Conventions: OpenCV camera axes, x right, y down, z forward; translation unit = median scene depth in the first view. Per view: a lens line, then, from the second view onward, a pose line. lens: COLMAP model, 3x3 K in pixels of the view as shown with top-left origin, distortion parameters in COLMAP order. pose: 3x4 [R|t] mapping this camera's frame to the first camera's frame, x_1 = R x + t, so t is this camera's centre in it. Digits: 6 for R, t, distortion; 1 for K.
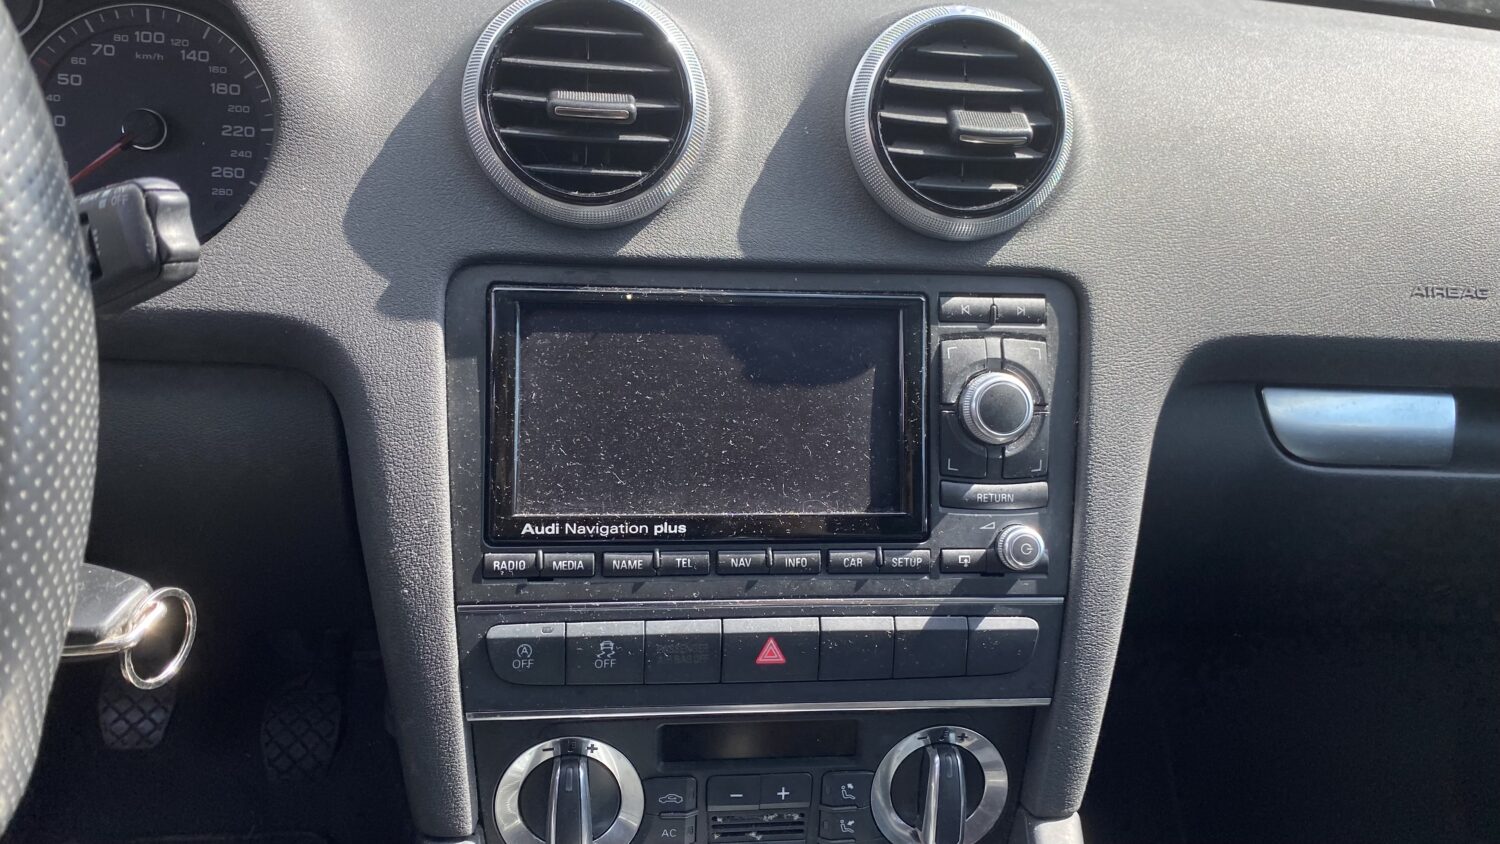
lens RADIAL K [[1136.7, 0, 750.0], [0, 1136.7, 422.0], [0, 0, 1]] dist [0.053060, -0.068710]
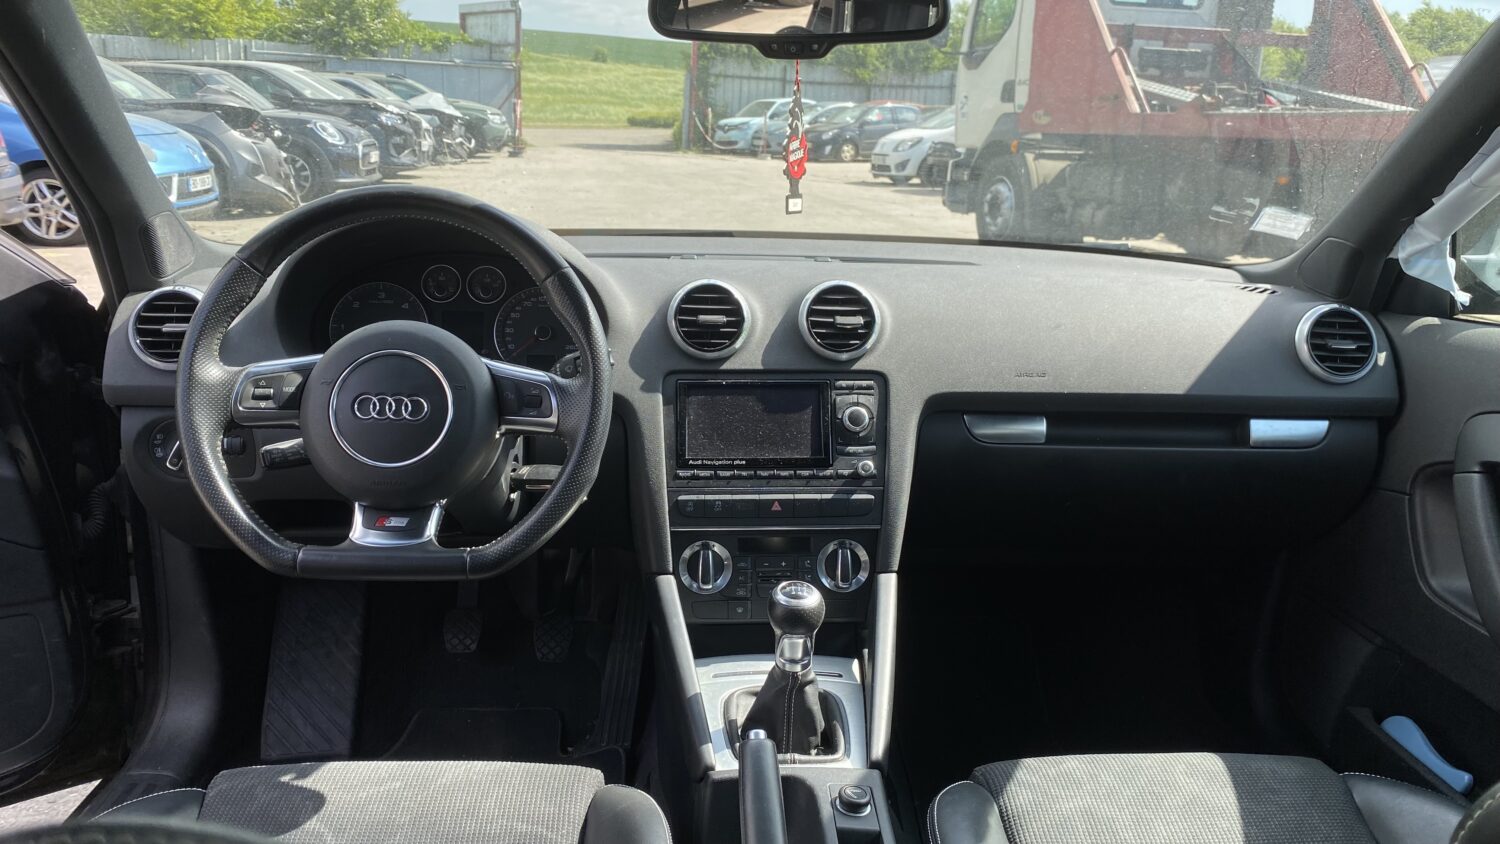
lens RADIAL K [[1167.9, 0, 769.3], [0, 1167.9, 442.3], [0, 0, 1]] dist [-0.004513, -0.008493]
pose [[0.998205, -0.028094, -0.052888, 0.156450], [0.020833, 0.990876, -0.133156, 0.425001], [0.056147, 0.131816, 0.989683, -1.860886]]
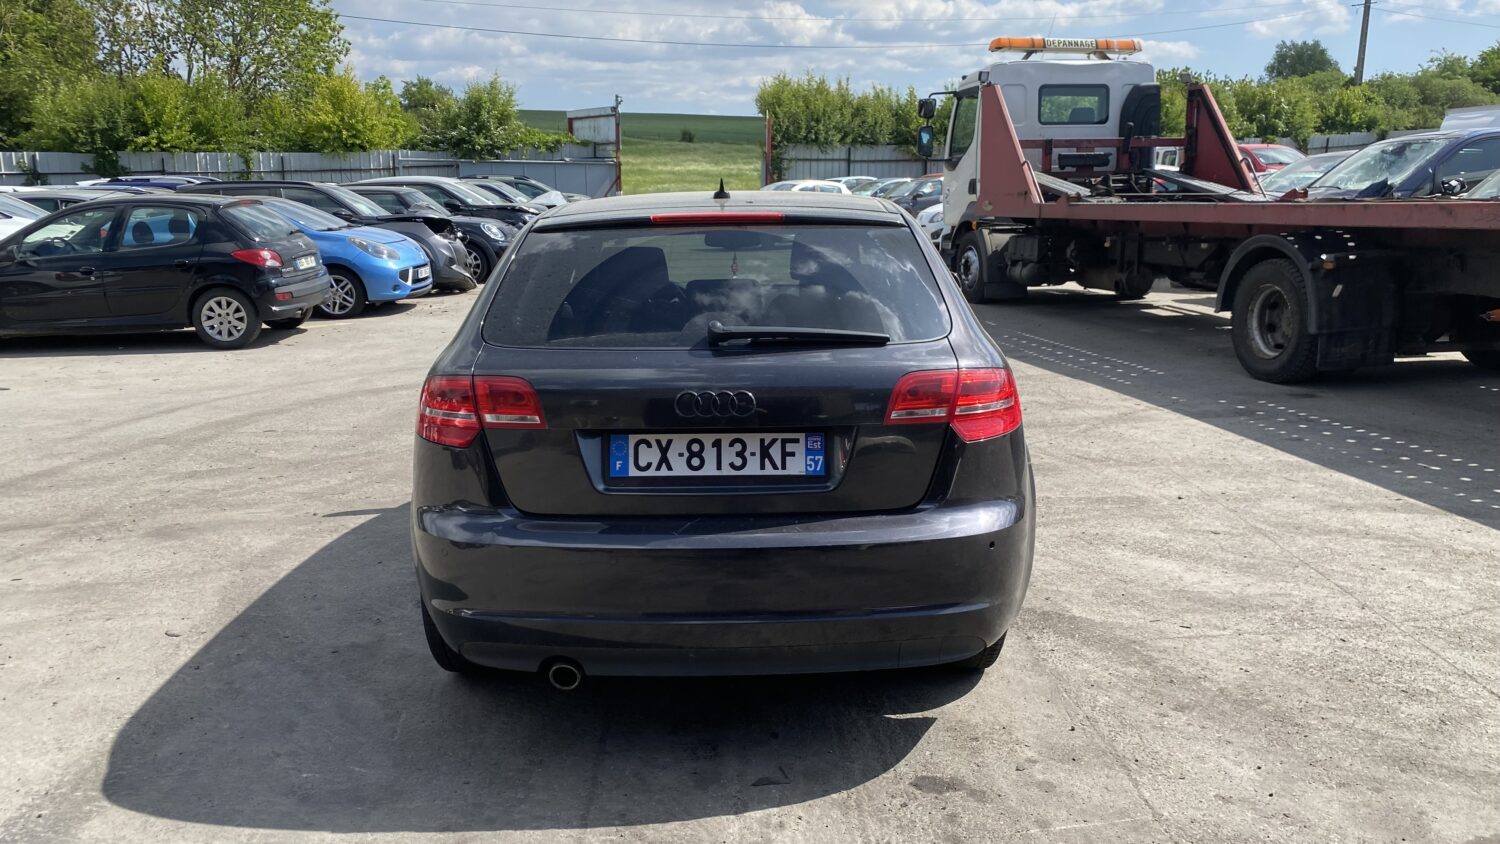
lens RADIAL K [[1144.9, 0, 750.0], [0, 1144.9, 422.0], [0, 0, 1]] dist [0.056421, -0.077214]
pose [[0.987888, -0.059979, -0.143109, 0.256497], [0.029867, 0.978528, -0.203939, 0.605342], [0.152268, 0.197195, 0.968467, -2.380438]]
